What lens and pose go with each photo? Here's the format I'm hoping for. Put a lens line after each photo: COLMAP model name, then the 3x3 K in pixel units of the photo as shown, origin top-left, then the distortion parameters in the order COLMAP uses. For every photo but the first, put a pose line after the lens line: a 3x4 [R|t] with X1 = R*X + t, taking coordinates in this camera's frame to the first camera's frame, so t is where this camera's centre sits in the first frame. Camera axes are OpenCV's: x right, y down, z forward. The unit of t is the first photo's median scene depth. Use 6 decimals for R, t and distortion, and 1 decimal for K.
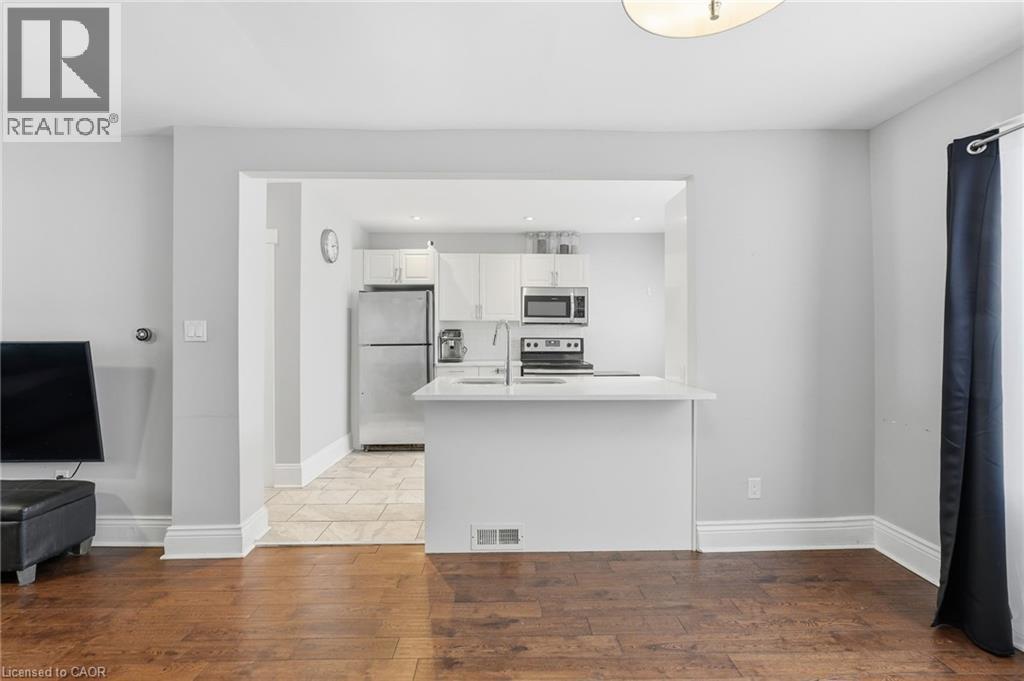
lens RADIAL K [[452.0, 0, 516.8], [0, 452.0, 337.1], [0, 0, 1]] dist [-0.013626, 0.004749]
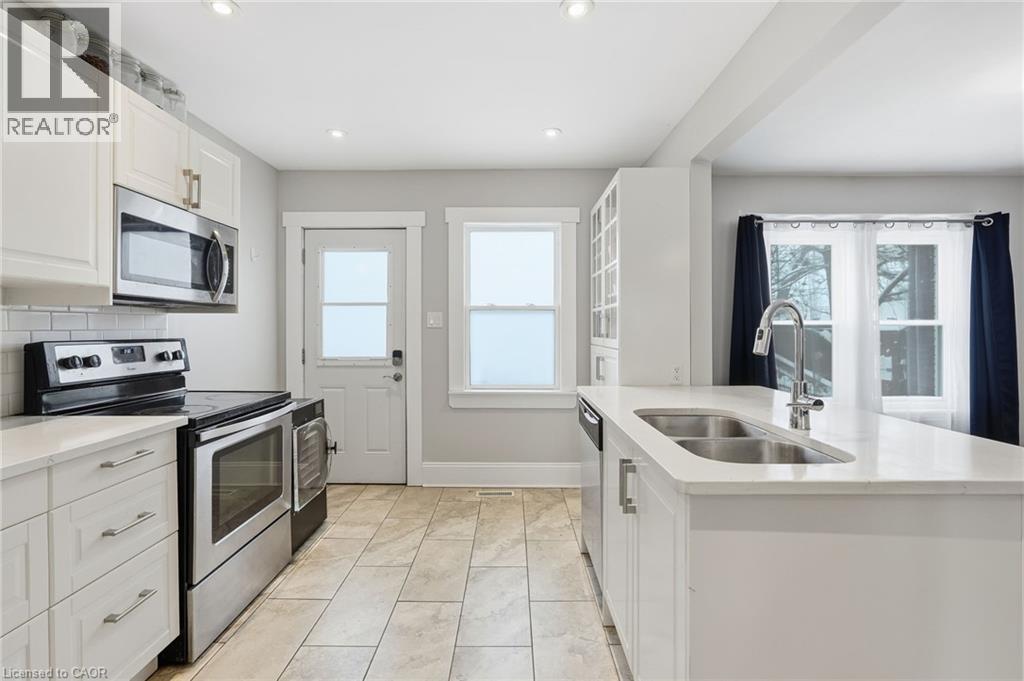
lens RADIAL K [[452.0, 0, 507.2], [0, 452.0, 332.3], [0, 0, 1]] dist [-0.013626, 0.004749]
pose [[0.049607, -0.007522, 0.998740, -0.295250], [0.004768, 0.999962, 0.007295, -0.006105], [-0.998757, 0.004401, 0.049641, 0.708519]]
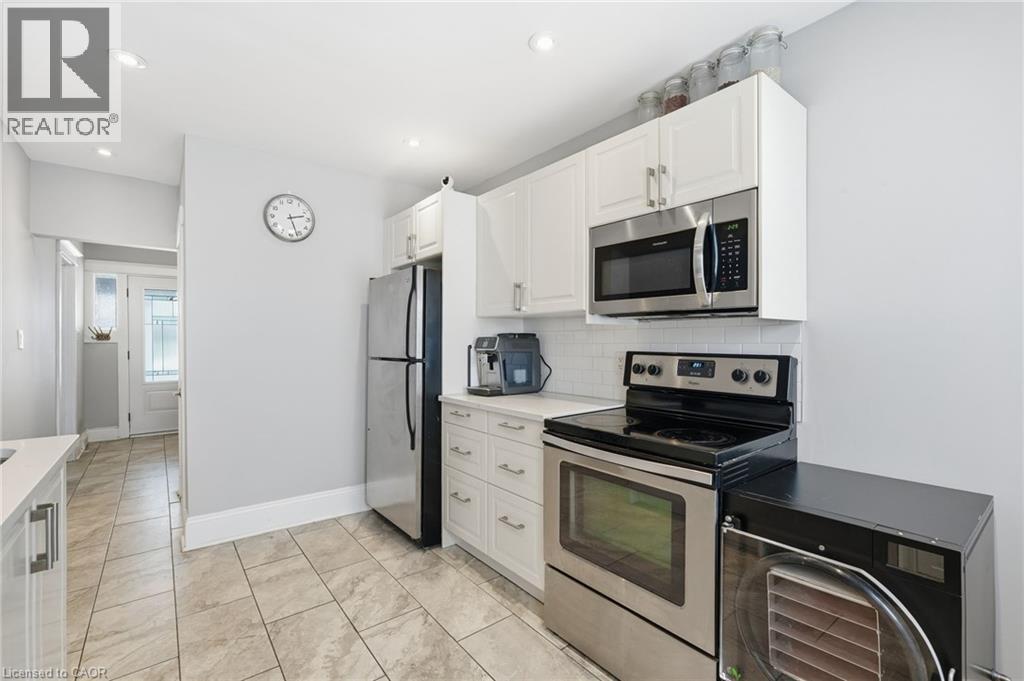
lens RADIAL K [[452.0, 0, 514.7], [0, 452.0, 343.5], [0, 0, 1]] dist [-0.013626, 0.004749]
pose [[0.596000, 0.006687, -0.802957, 0.303293], [-0.005532, 0.999976, 0.004221, -0.007343], [0.802965, 0.001926, 0.596023, 0.704671]]
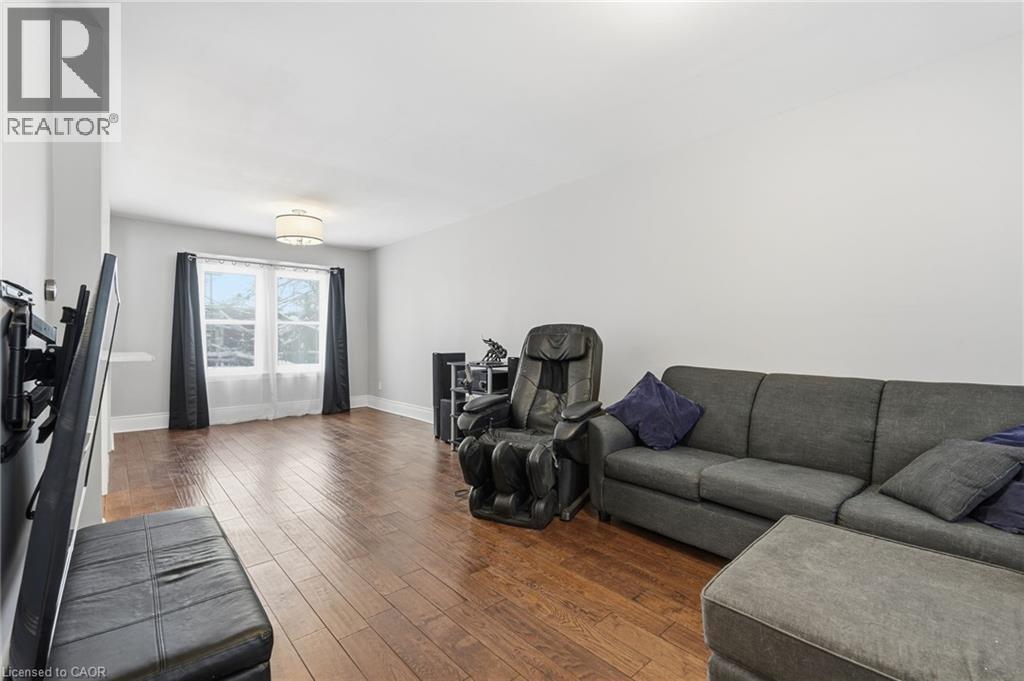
lens RADIAL K [[452.0, 0, 517.4], [0, 452.0, 338.6], [0, 0, 1]] dist [-0.013626, 0.004749]
pose [[-0.650139, 0.001672, 0.759813, -0.928481], [0.001357, 0.999999, -0.001039, 0.033407], [-0.759814, 0.000356, -0.650141, 0.477342]]
